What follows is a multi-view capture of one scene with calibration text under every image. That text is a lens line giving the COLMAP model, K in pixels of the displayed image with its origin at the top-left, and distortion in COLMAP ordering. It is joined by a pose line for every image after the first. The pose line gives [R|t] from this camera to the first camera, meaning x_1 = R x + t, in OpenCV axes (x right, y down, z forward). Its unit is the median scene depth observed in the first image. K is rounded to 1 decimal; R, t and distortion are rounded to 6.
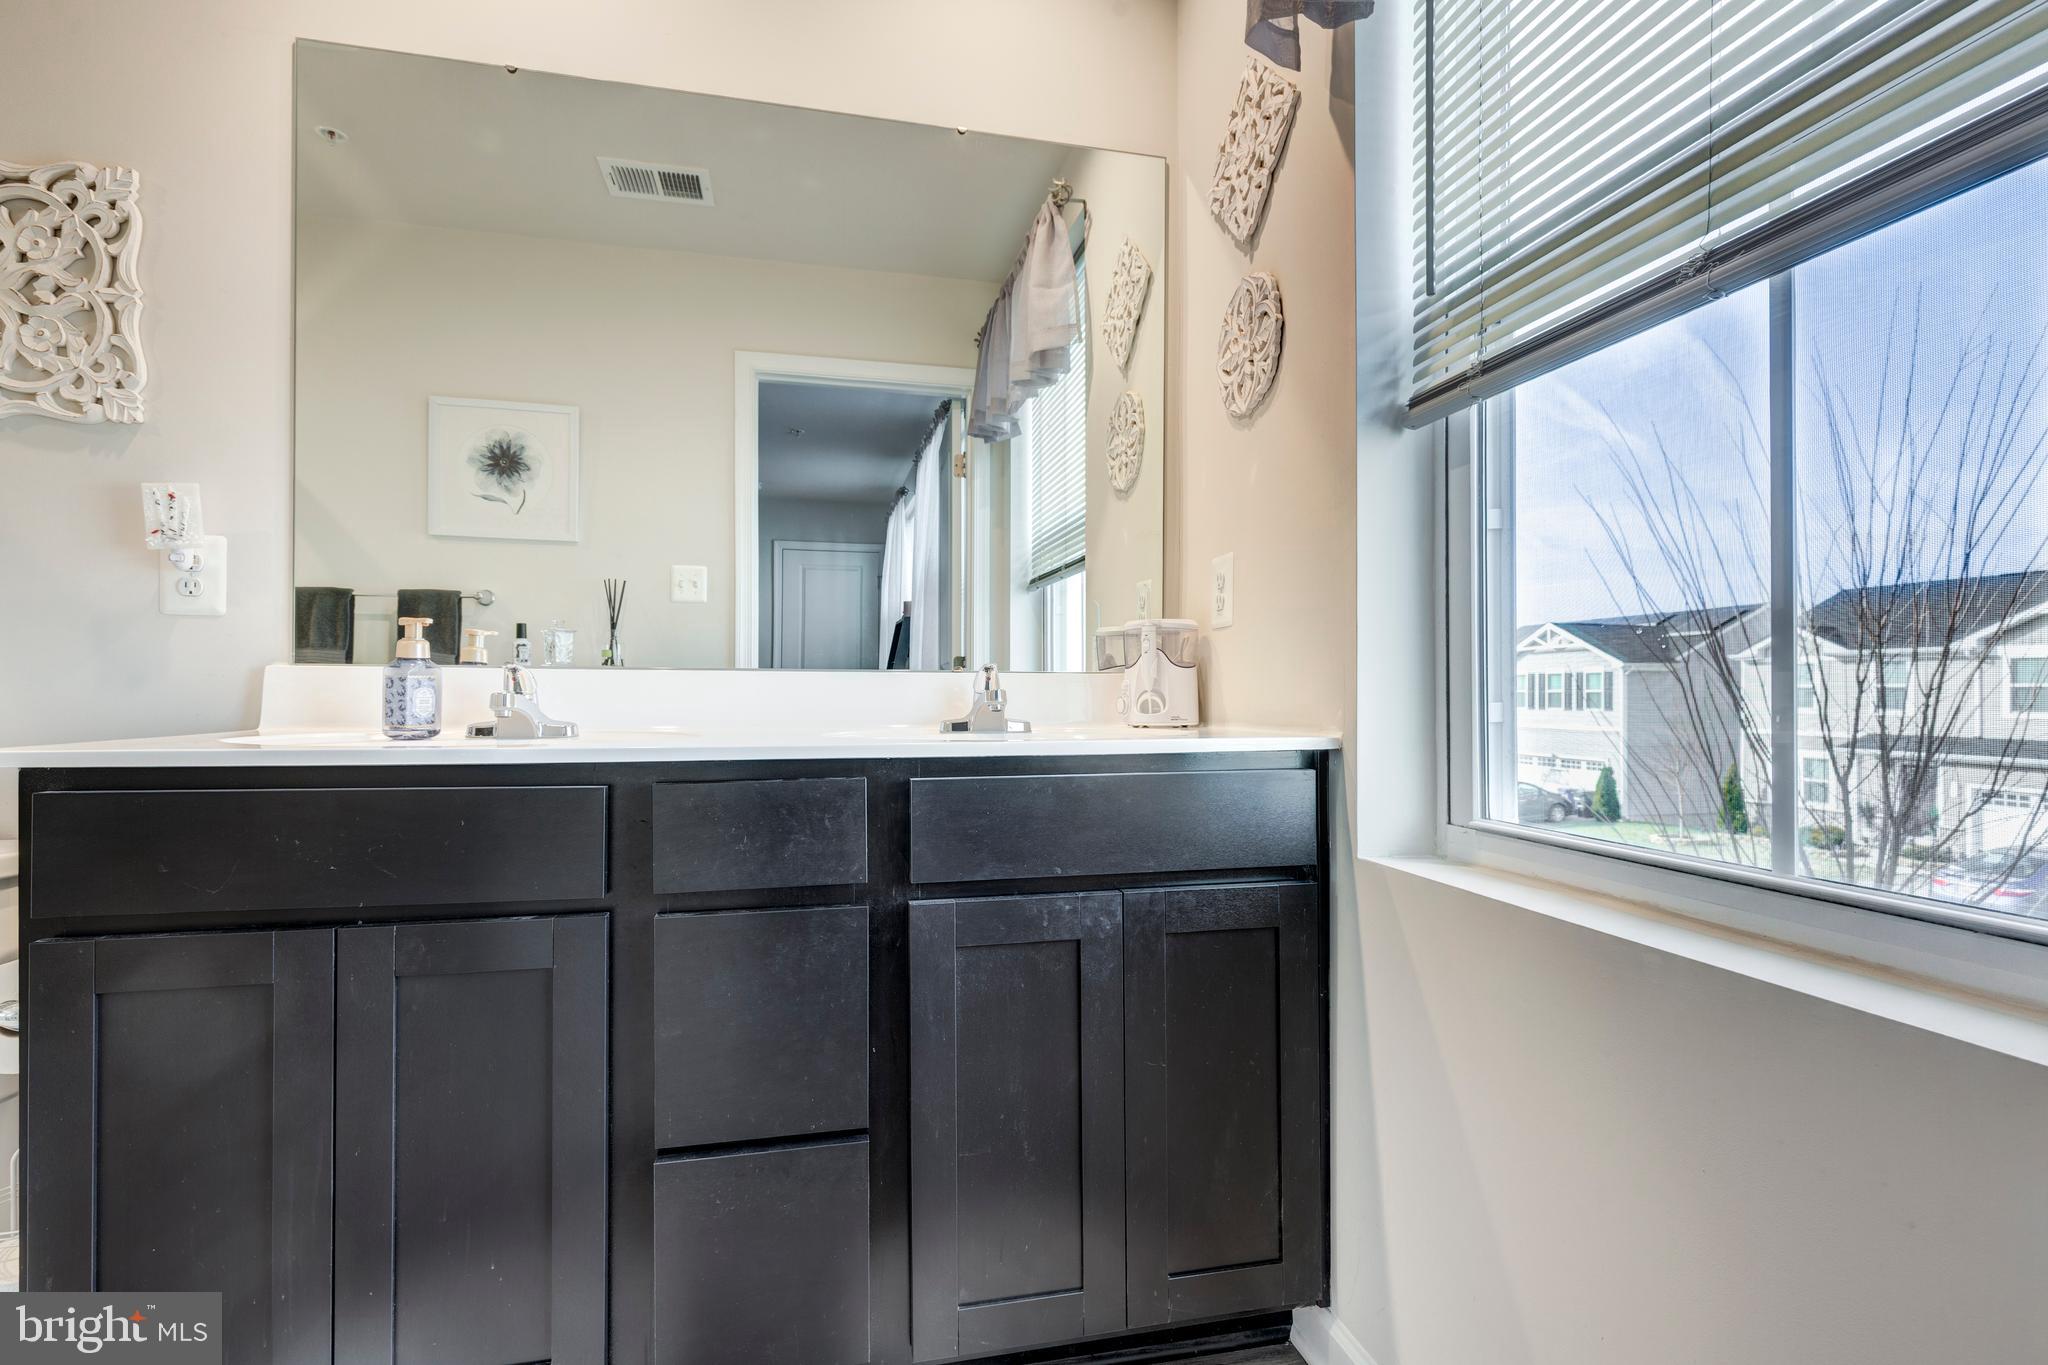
lens RADIAL K [[938.1, 0, 1020.3], [0, 938.1, 693.0], [0, 0, 1]] dist [0.004470, -0.002038]
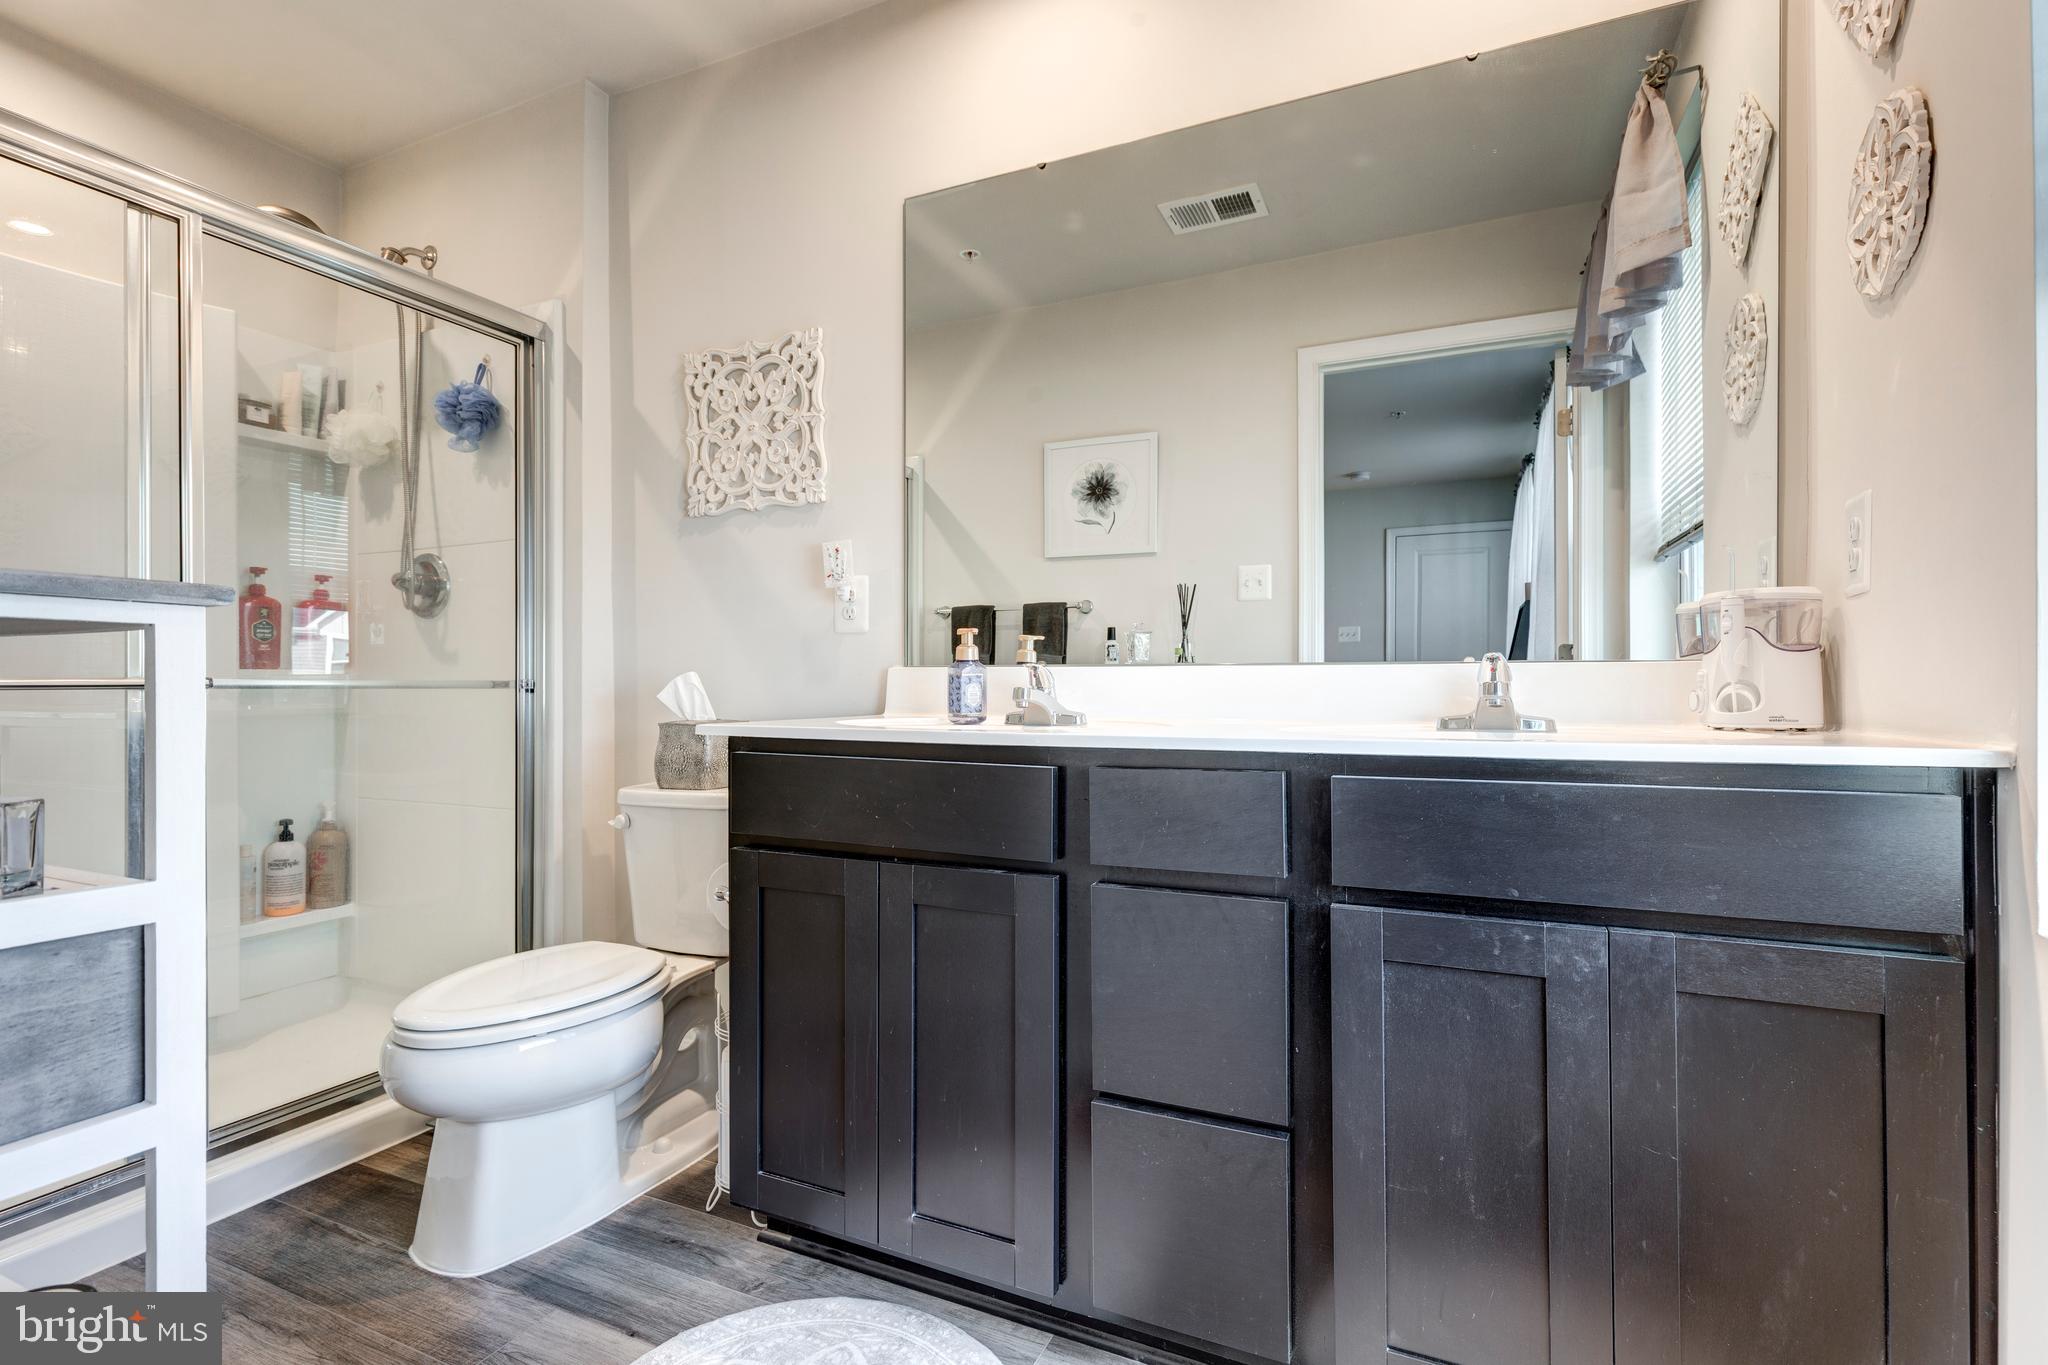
lens RADIAL K [[938.1, 0, 1036.4], [0, 938.1, 689.7], [0, 0, 1]] dist [0.004470, -0.002038]
pose [[0.795143, -0.000862, -0.606421, 0.162311], [0.002579, 0.999995, 0.001961, 0.000459], [0.606416, -0.003123, 0.795141, 0.039498]]
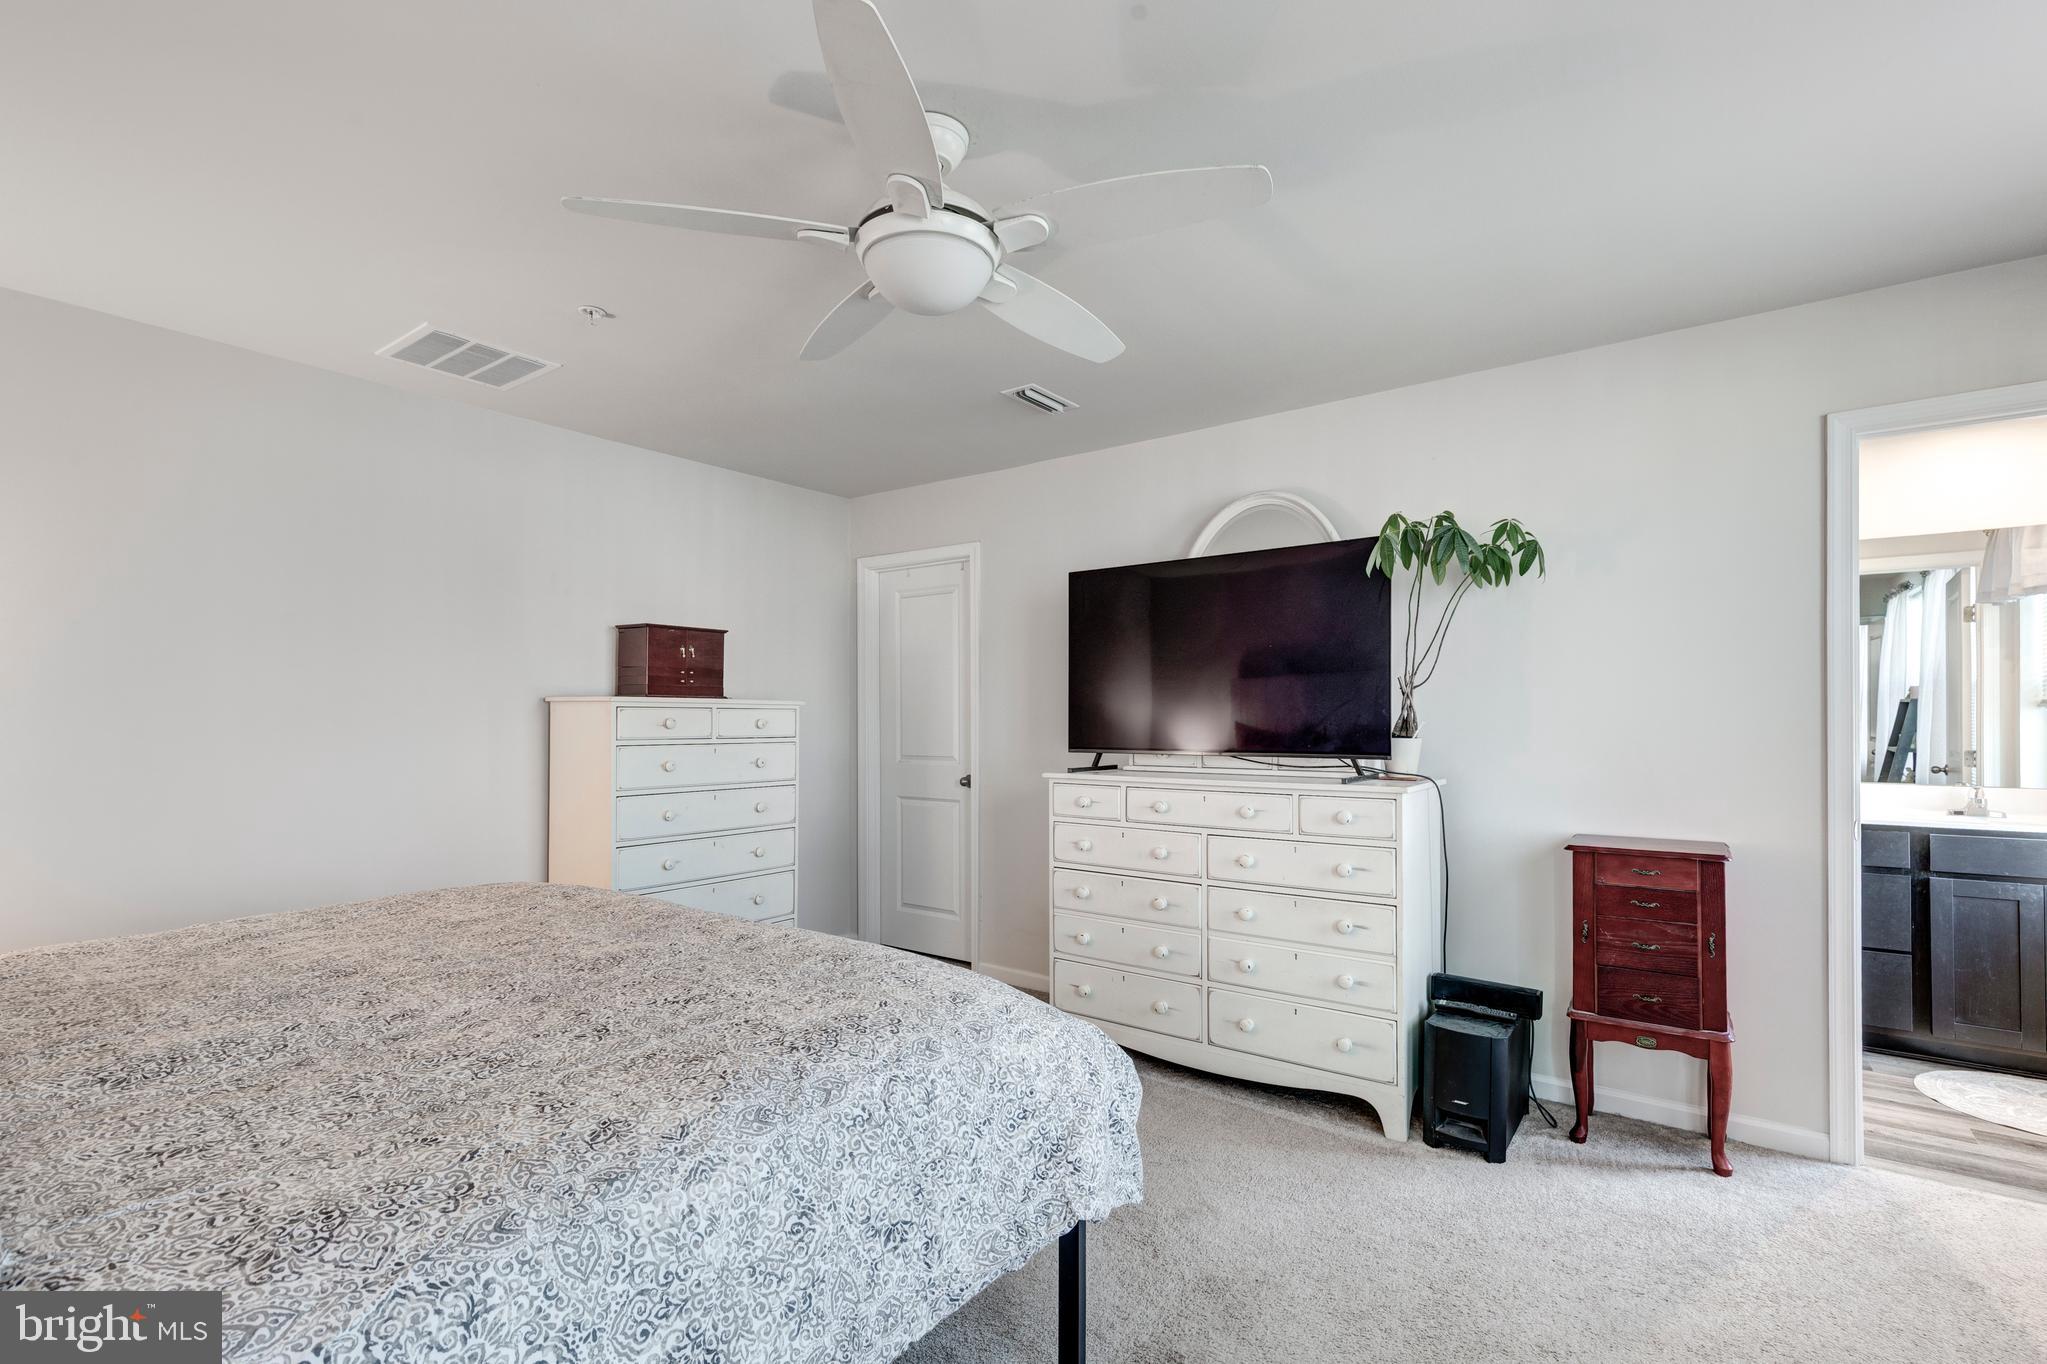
lens RADIAL K [[937.7, 0, 1014.0], [0, 937.7, 718.5], [0, 0, 1]] dist [0.004470, -0.002038]
pose [[0.640218, -0.009369, -0.768136, 0.221682], [0.006536, 0.999956, -0.006749, -0.193292], [0.768165, -0.000700, 0.640251, -2.201114]]
